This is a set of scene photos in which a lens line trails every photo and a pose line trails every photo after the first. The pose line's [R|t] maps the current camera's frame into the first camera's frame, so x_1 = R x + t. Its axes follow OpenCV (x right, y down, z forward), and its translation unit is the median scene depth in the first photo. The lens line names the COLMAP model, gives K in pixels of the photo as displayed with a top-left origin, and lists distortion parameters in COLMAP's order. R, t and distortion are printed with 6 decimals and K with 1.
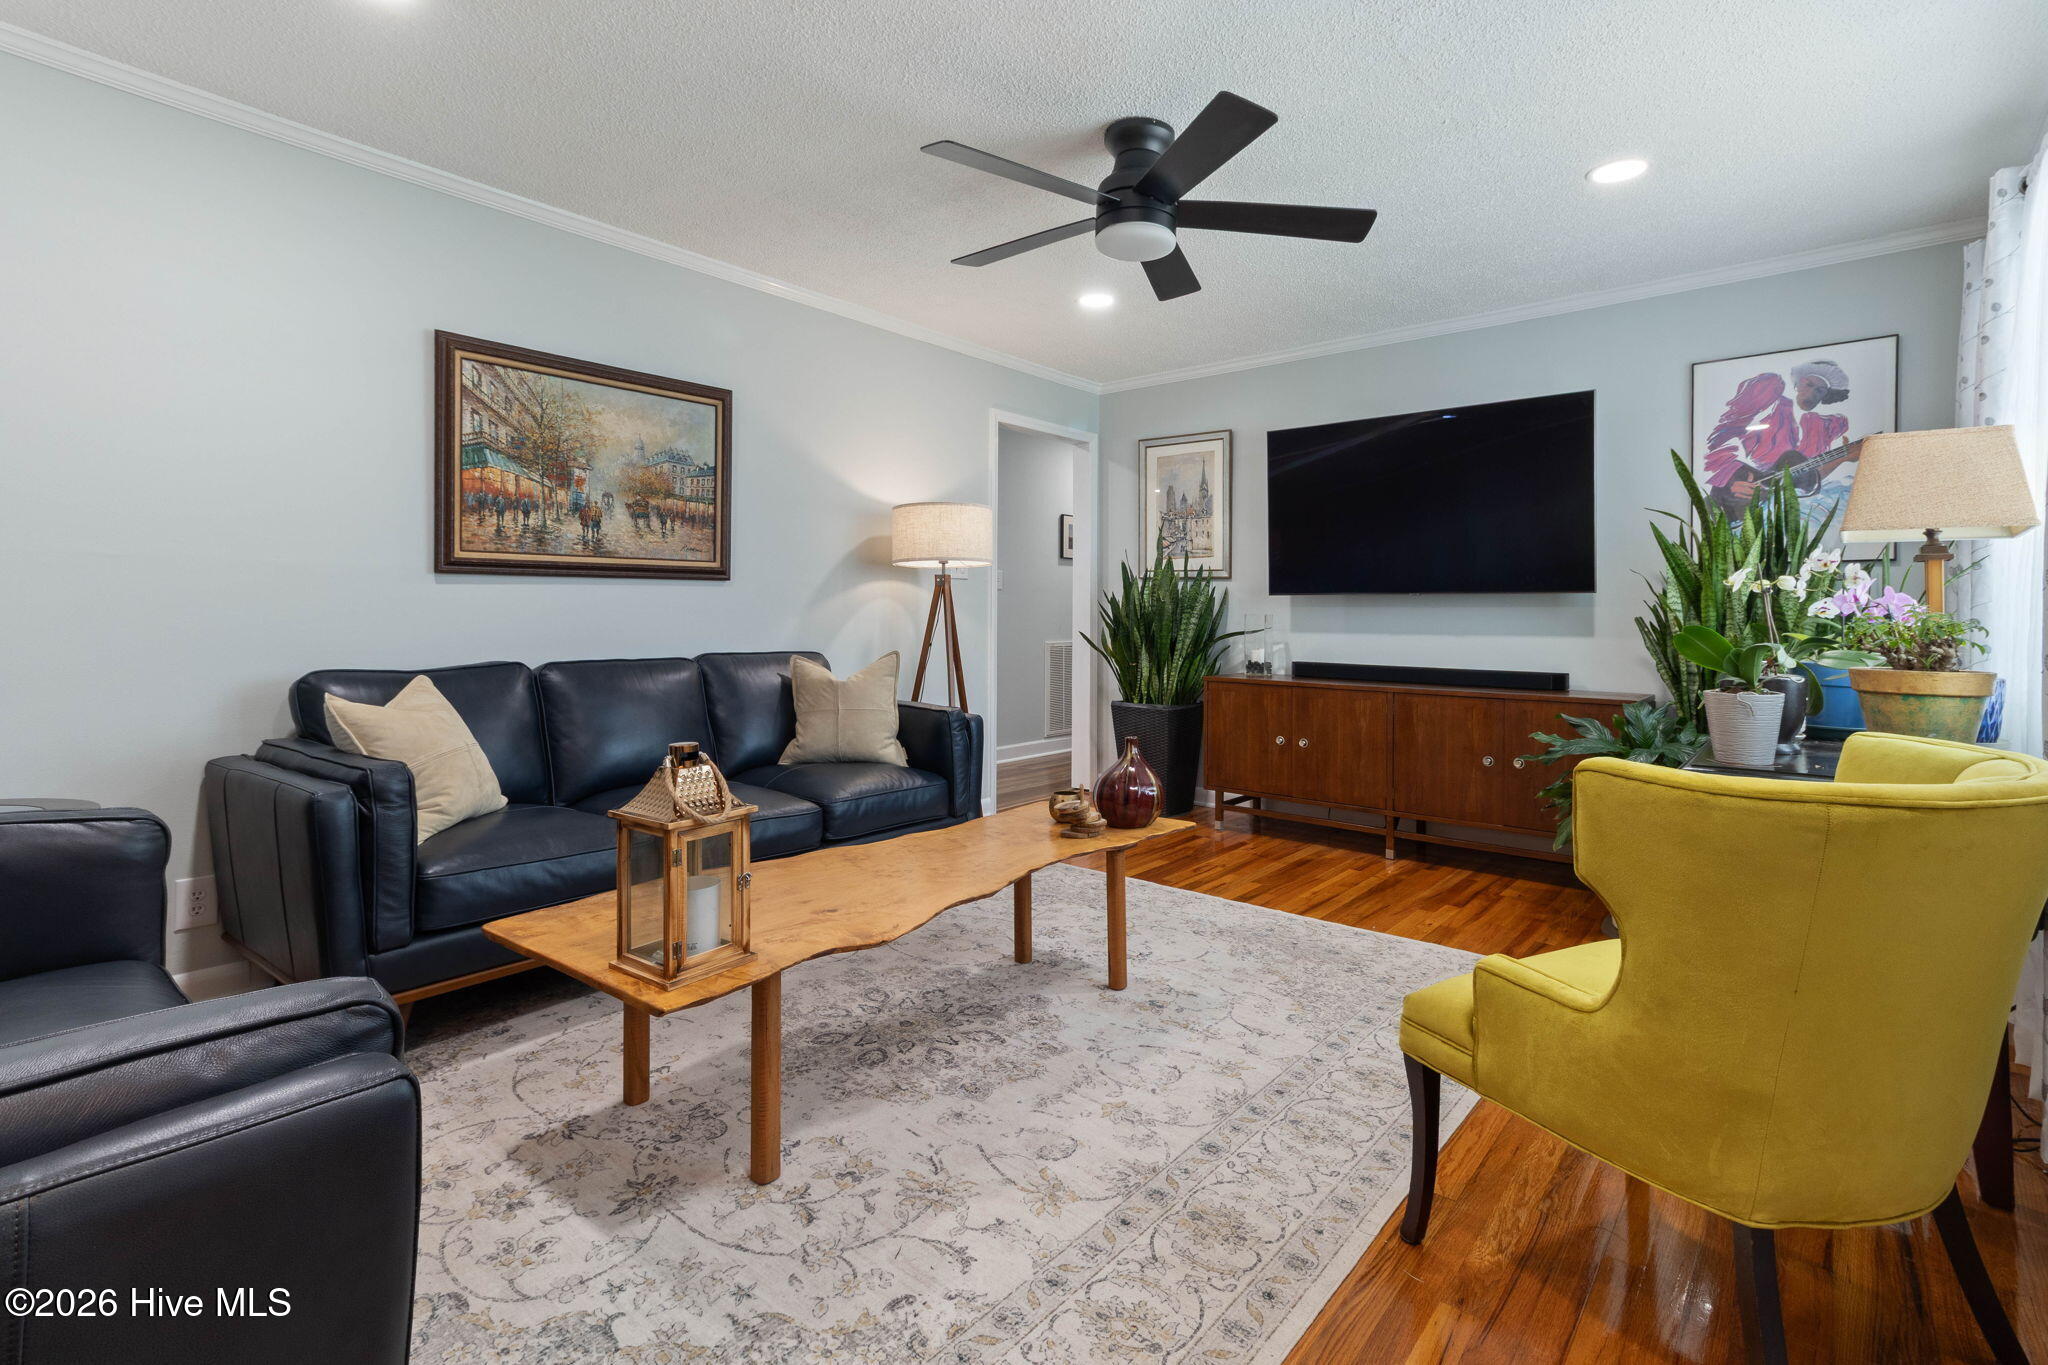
lens RADIAL K [[954.4, 0, 1029.2], [0, 954.4, 607.8], [0, 0, 1]] dist [0.019344, 0.000322]
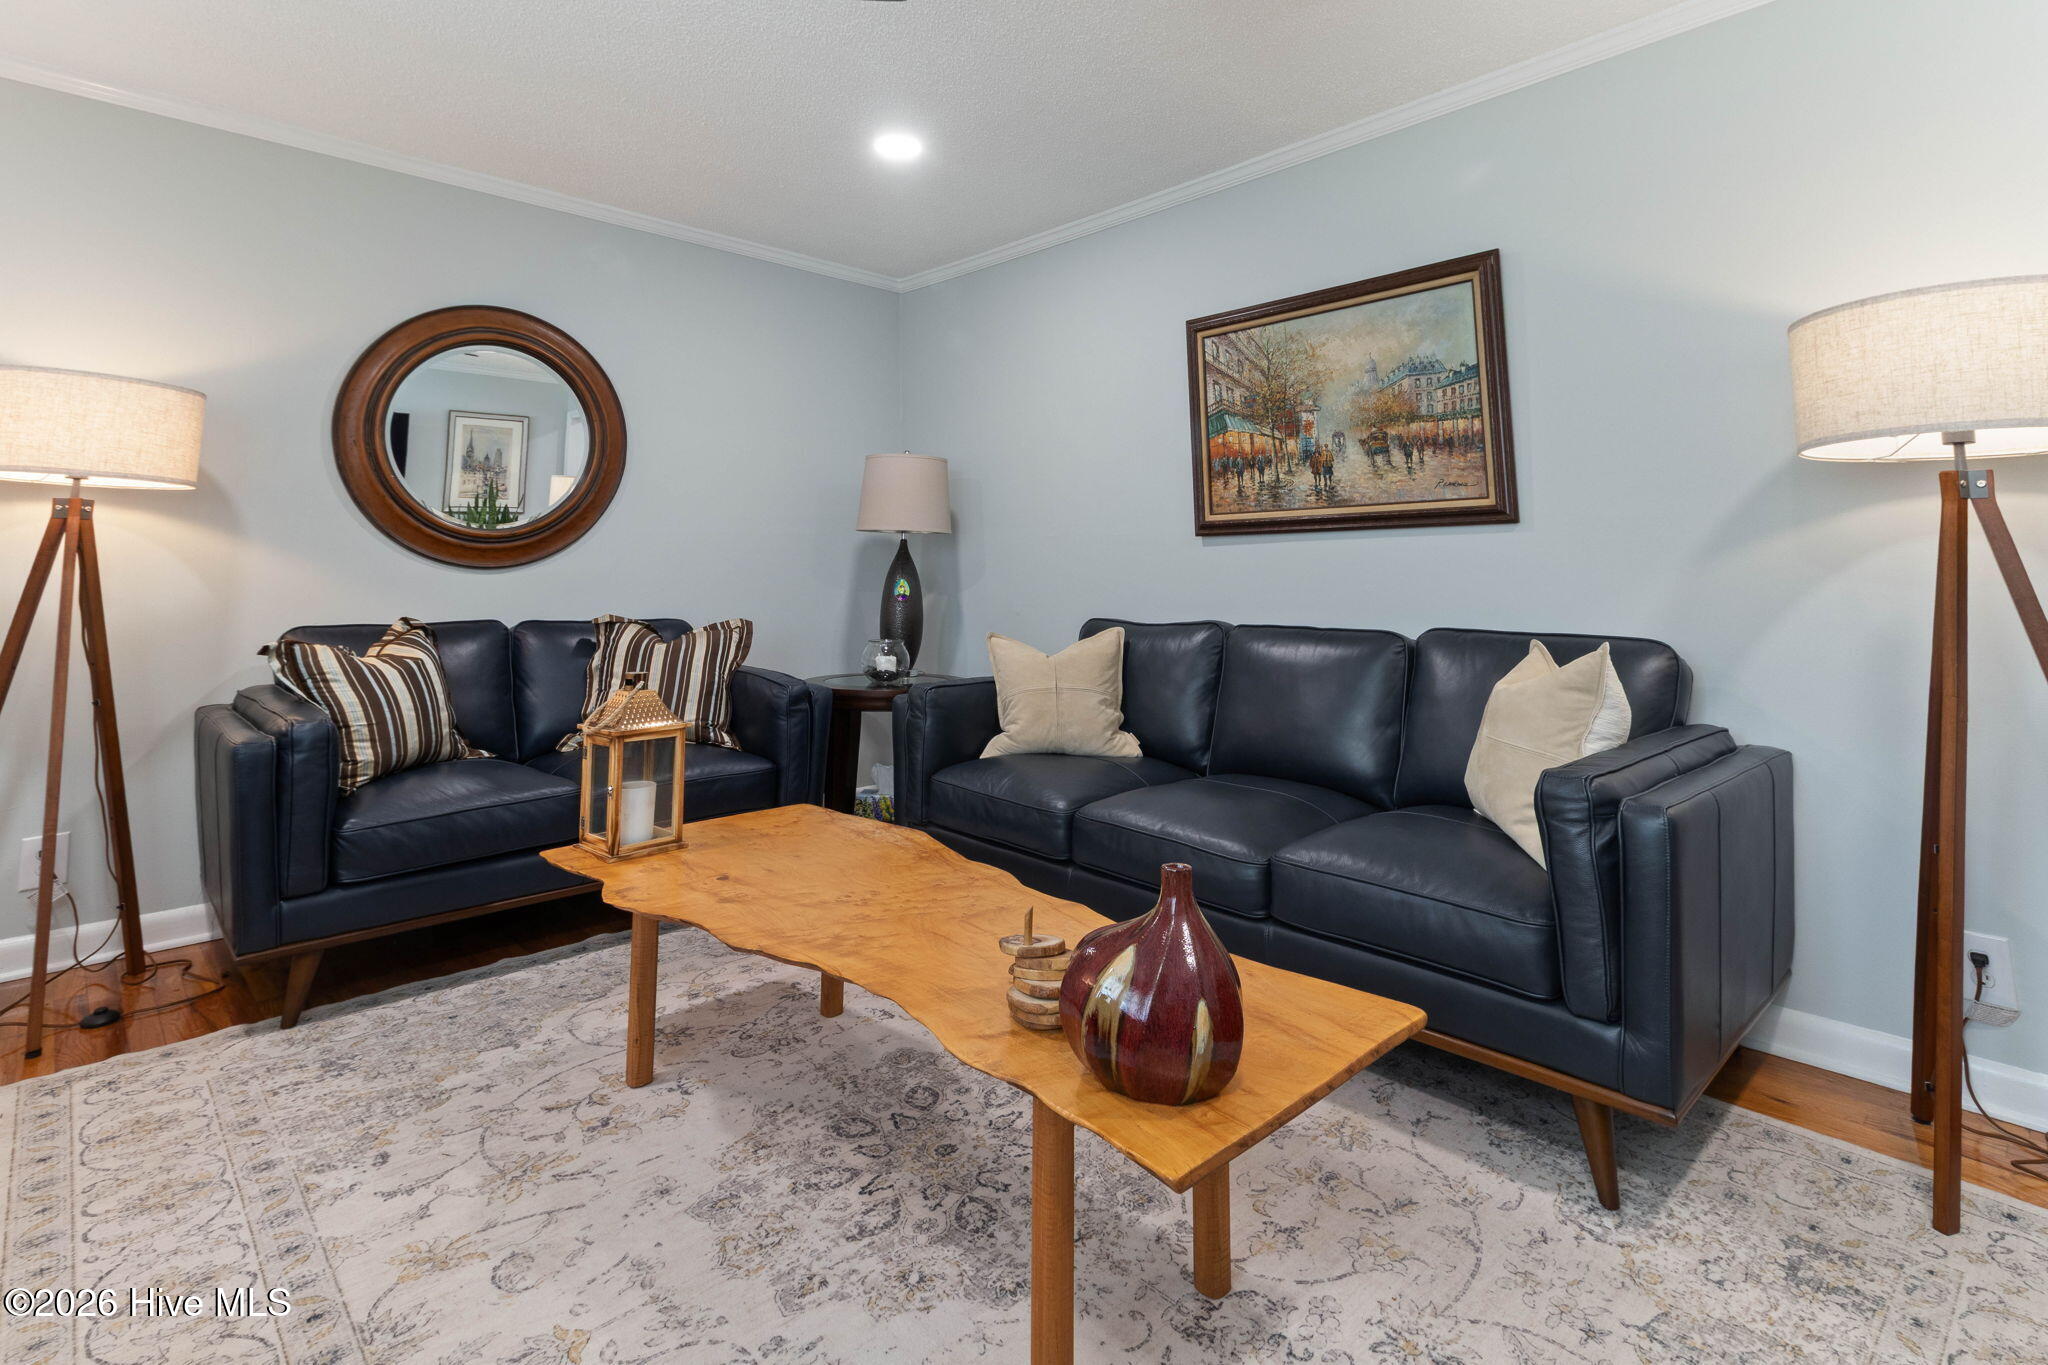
lens RADIAL K [[980.0, 0, 1029.5], [0, 980.0, 478.9], [0, 0, 1]] dist [0.019121, 0.000045]
pose [[-0.096285, -0.102772, -0.990034, 0.499285], [0.006784, 0.994564, -0.103902, 0.012696], [0.995331, -0.016720, -0.095064, 0.886655]]
